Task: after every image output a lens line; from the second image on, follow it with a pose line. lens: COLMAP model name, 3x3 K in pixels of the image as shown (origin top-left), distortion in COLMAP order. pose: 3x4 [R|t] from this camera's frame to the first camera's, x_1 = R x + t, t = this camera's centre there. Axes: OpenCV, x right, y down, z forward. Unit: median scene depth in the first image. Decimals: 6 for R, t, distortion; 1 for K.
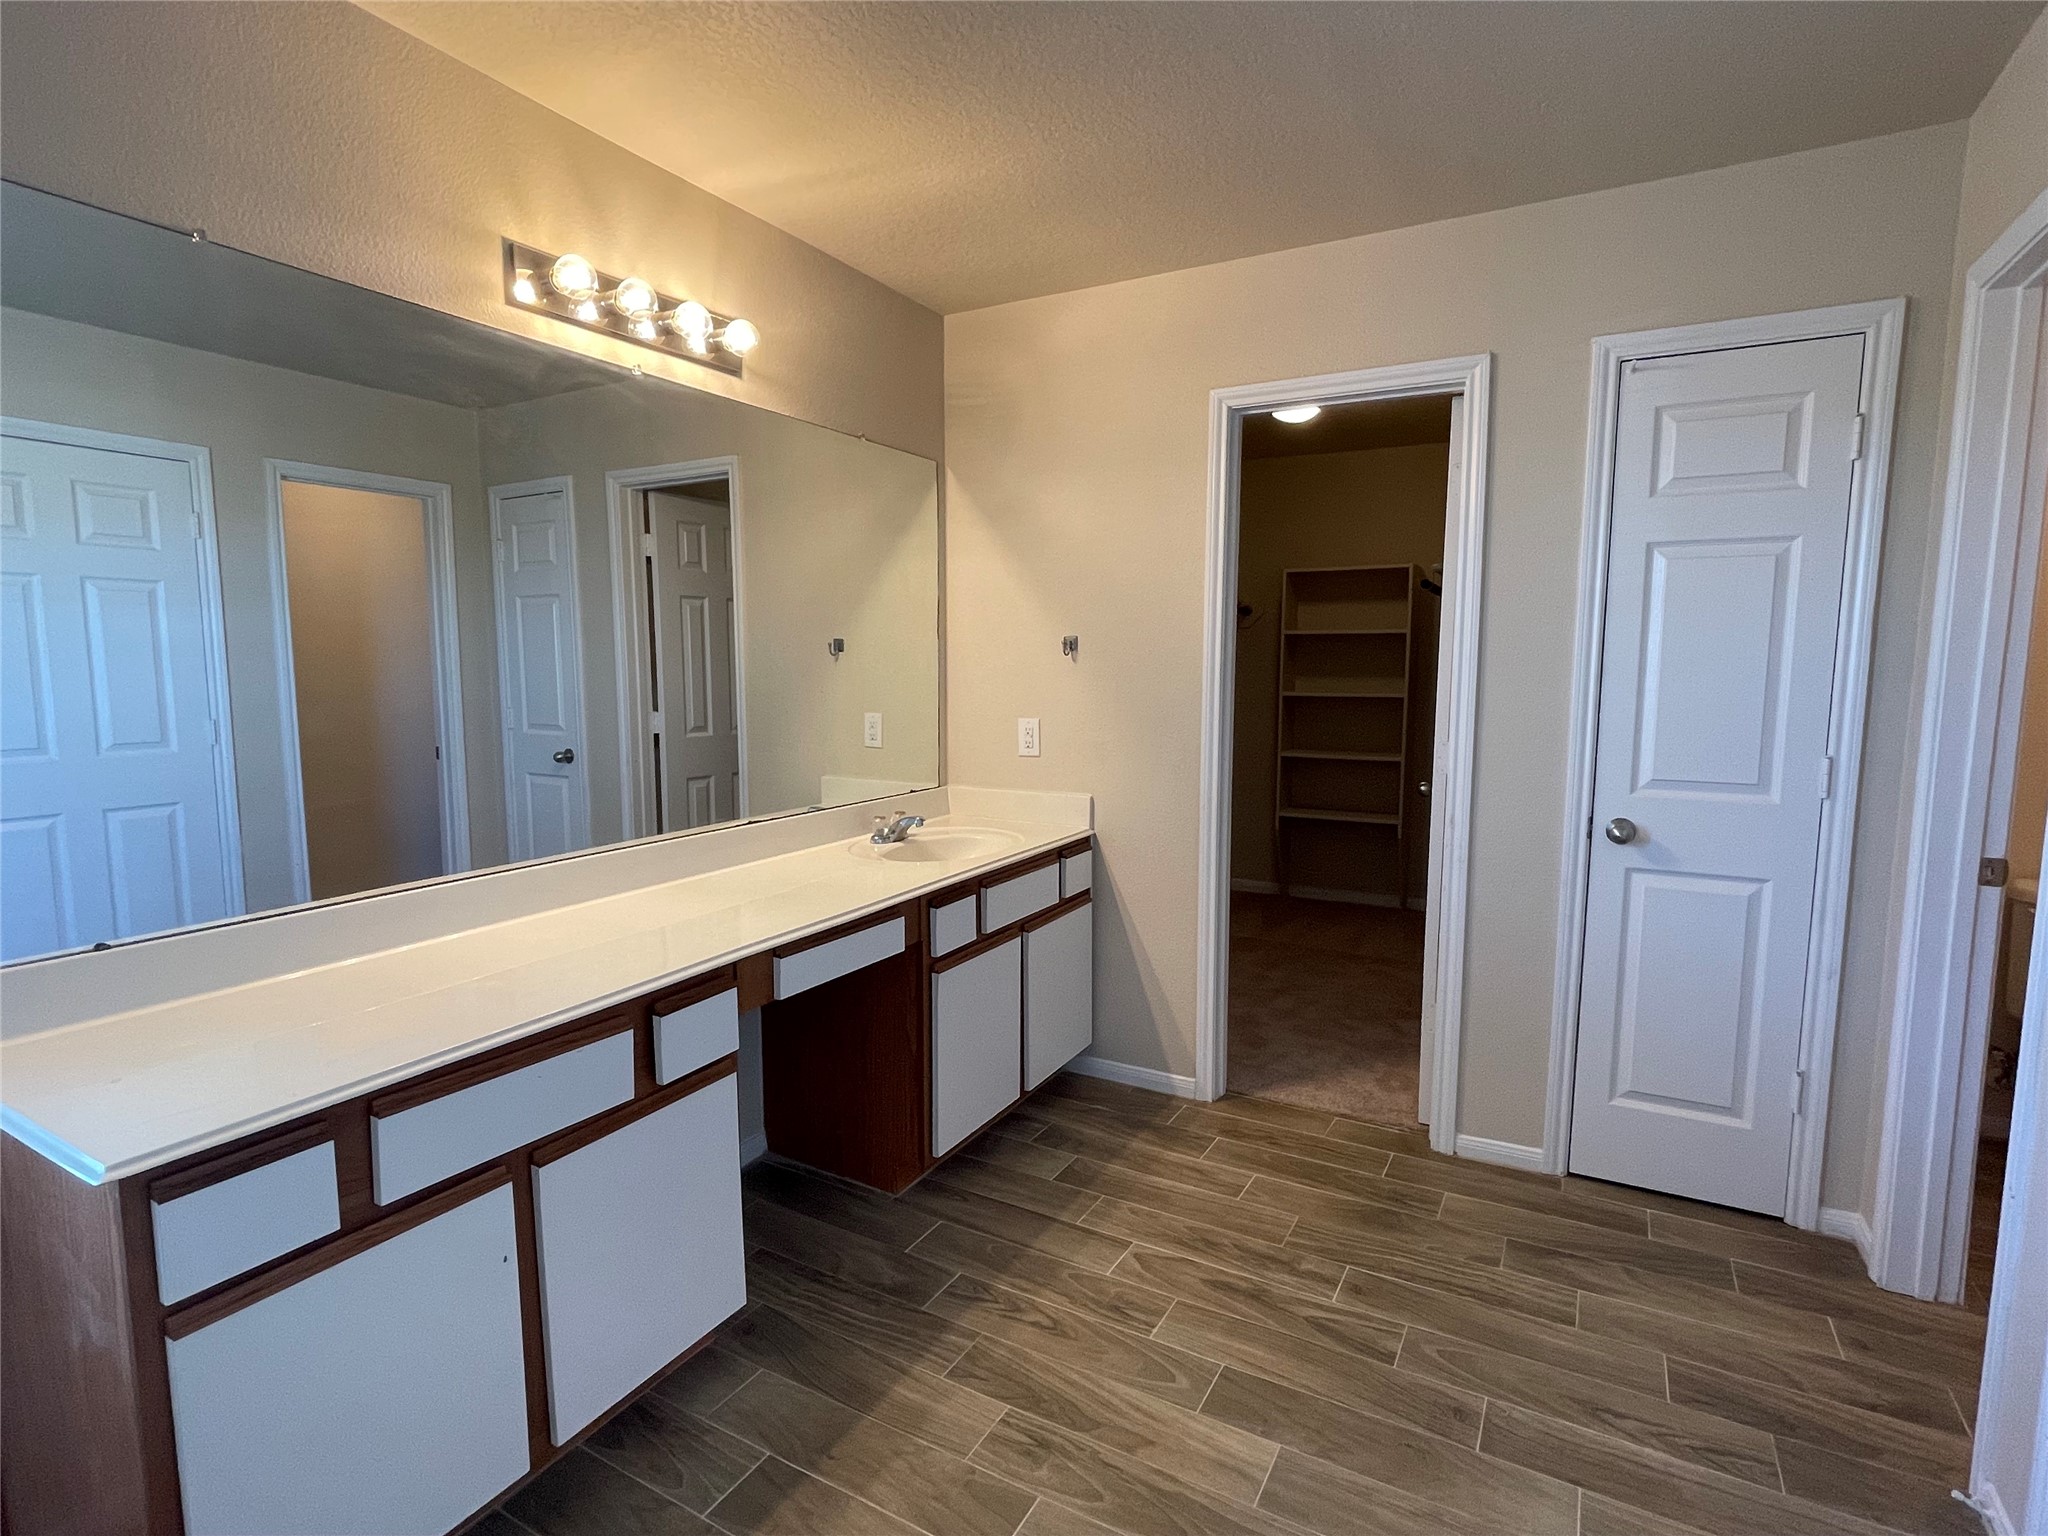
lens RADIAL K [[1020.7, 0, 1024.0], [0, 1020.7, 768.0], [0, 0, 1]] dist [-0.001005, -0.000265]
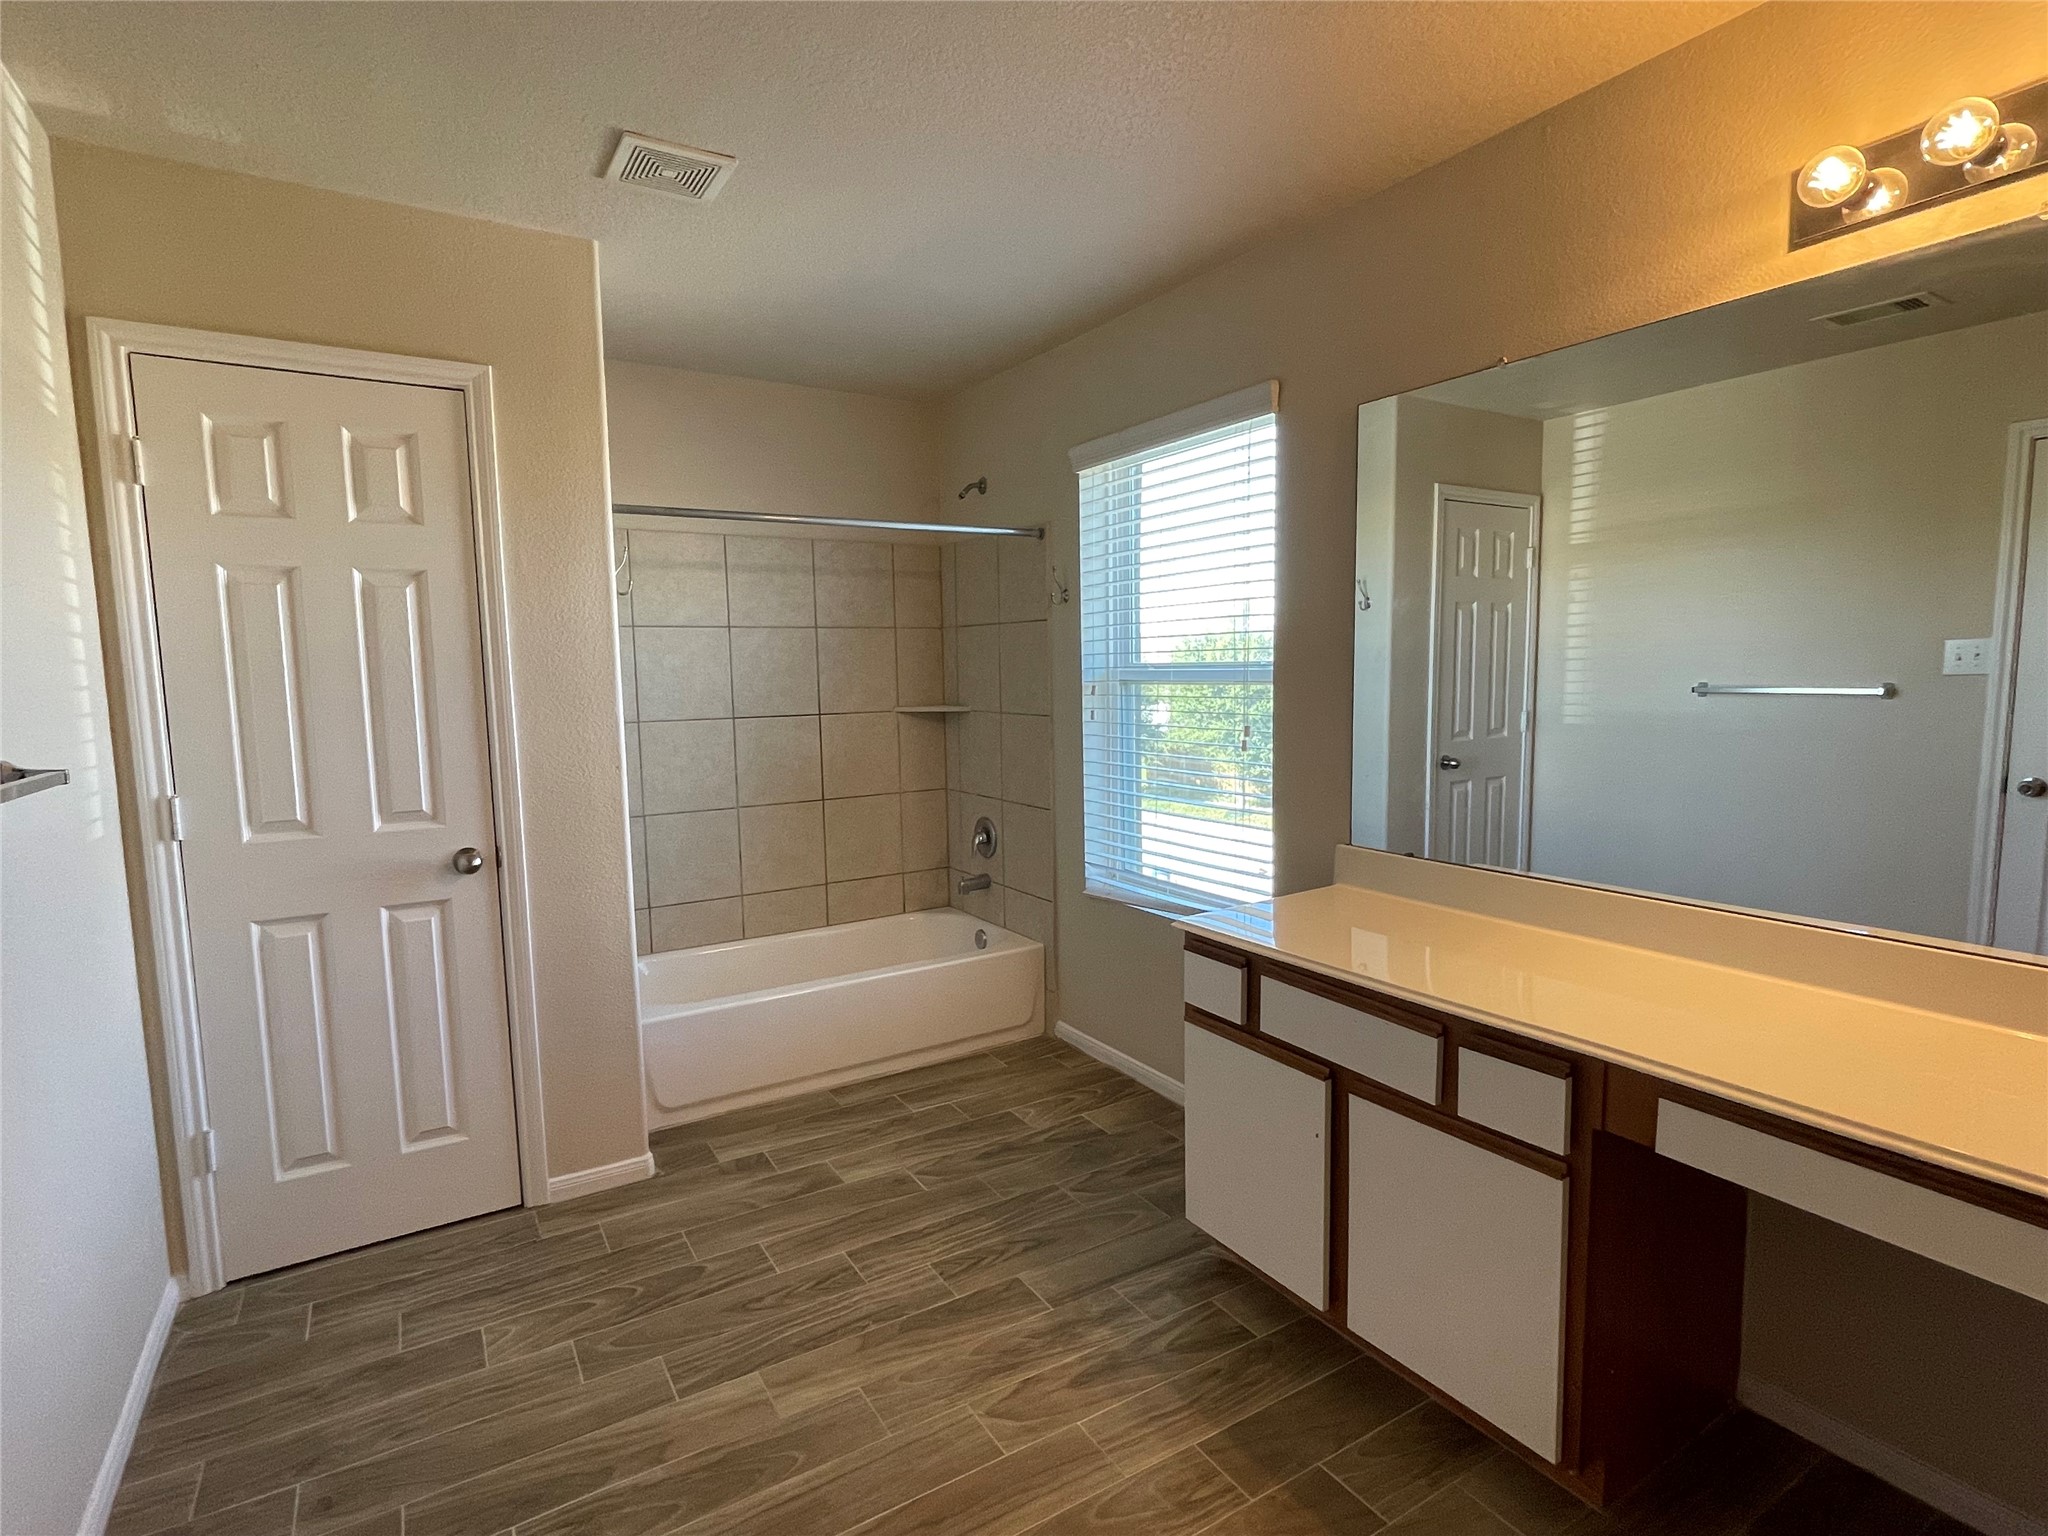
lens RADIAL K [[1020.7, 0, 1024.0], [0, 1020.7, 768.0], [0, 0, 1]] dist [-0.001005, -0.000265]
pose [[-0.481645, 0.094558, -0.871250, 0.822690], [-0.075450, 0.985997, 0.148721, -0.161351], [0.873112, 0.137367, -0.467766, 1.298360]]
